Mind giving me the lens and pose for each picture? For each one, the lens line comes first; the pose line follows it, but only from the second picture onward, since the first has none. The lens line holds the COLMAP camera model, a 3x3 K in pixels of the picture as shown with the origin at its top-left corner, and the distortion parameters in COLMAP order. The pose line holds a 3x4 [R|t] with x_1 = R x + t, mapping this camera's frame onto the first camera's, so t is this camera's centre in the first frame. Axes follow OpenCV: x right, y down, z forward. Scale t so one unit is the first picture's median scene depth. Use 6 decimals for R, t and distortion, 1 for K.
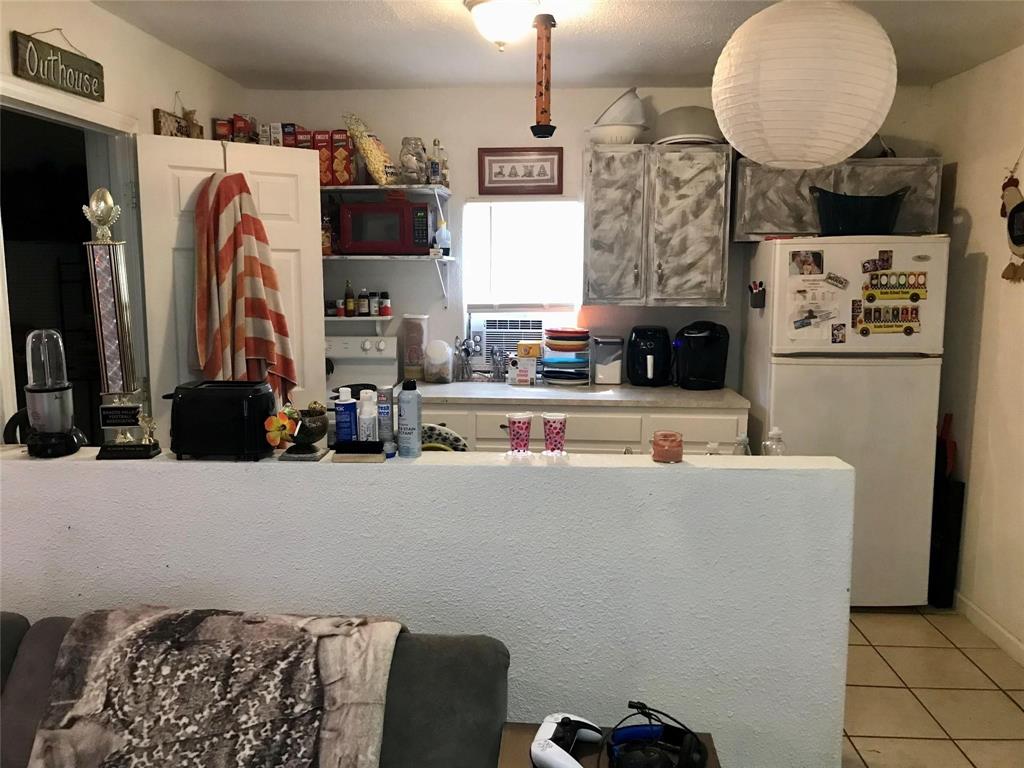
lens RADIAL K [[845.7, 0, 508.0], [0, 845.7, 368.7], [0, 0, 1]] dist [0.032902, -0.032965]
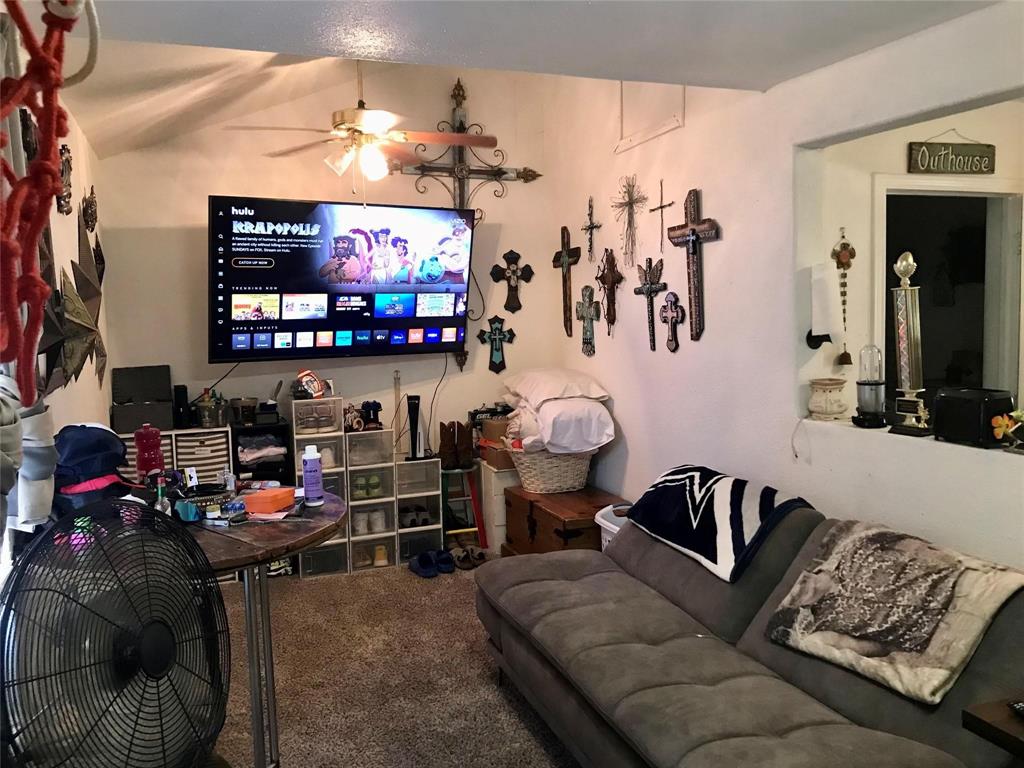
lens RADIAL K [[845.7, 0, 508.0], [0, 845.7, 368.7], [0, 0, 1]] dist [0.032902, -0.032965]
pose [[0.403327, 0.054206, -0.913449, 0.716401], [-0.091815, 0.995603, 0.018541, 0.033646], [0.910438, 0.076391, 0.406530, -0.268445]]
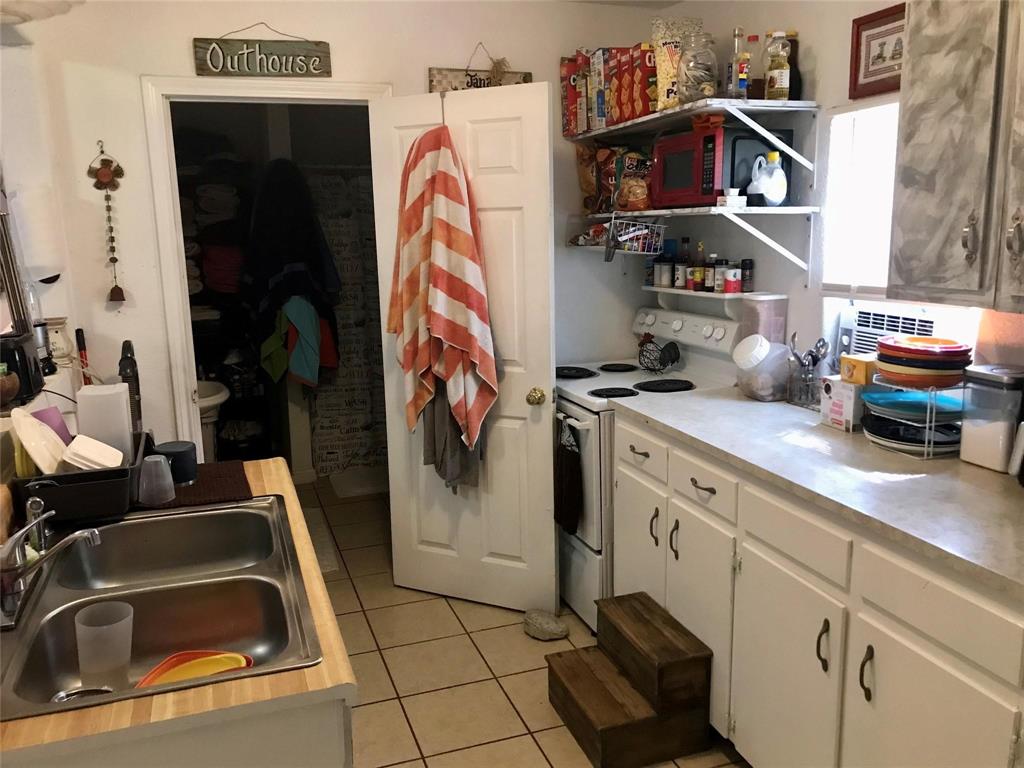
lens RADIAL K [[845.7, 0, 508.0], [0, 845.7, 368.7], [0, 0, 1]] dist [0.032902, -0.032965]
pose [[0.375177, 0.149242, -0.914860, 1.147258], [-0.096457, 0.987882, 0.121598, -0.174580], [0.921921, 0.042624, 0.385026, 1.415971]]
